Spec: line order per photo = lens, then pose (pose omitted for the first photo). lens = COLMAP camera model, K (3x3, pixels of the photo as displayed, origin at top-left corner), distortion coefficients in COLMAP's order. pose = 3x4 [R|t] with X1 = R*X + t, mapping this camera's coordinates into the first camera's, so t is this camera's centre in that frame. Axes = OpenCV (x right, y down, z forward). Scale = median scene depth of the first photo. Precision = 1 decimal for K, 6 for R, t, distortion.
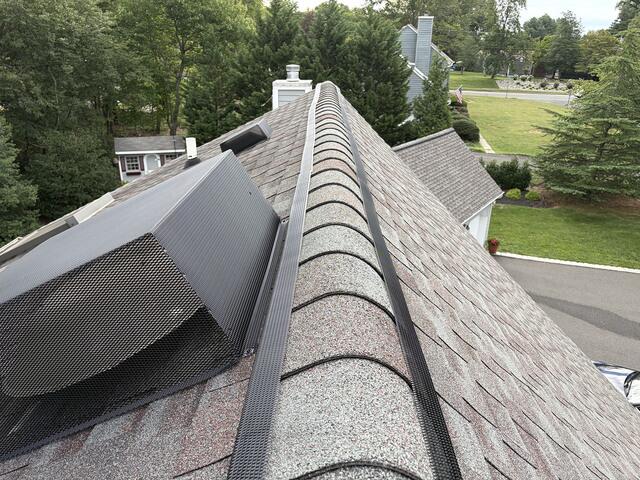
lens RADIAL K [[526.1, 0, 320.0], [0, 526.1, 240.0], [0, 0, 1]] dist [0.006140, 0.002436]
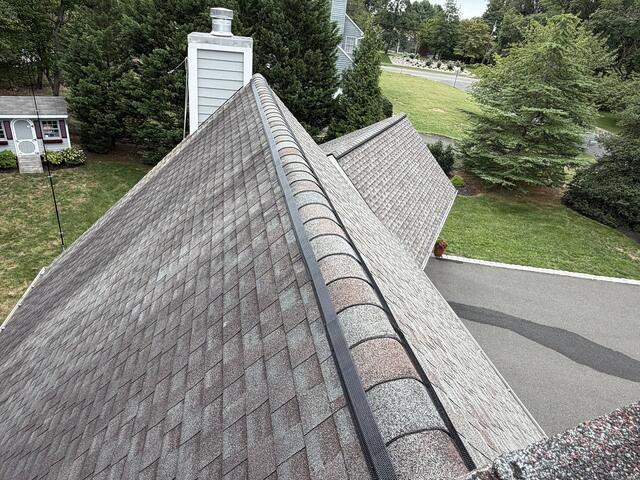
lens RADIAL K [[444.0, 0, 320.0], [0, 444.0, 240.0], [0, 0, 1]] dist [-0.038163, 0.044533]
pose [[0.975332, -0.009986, 0.220515, -0.029705], [-0.016281, 0.993001, 0.116979, -0.067869], [-0.220140, -0.117684, 0.968343, 0.238993]]
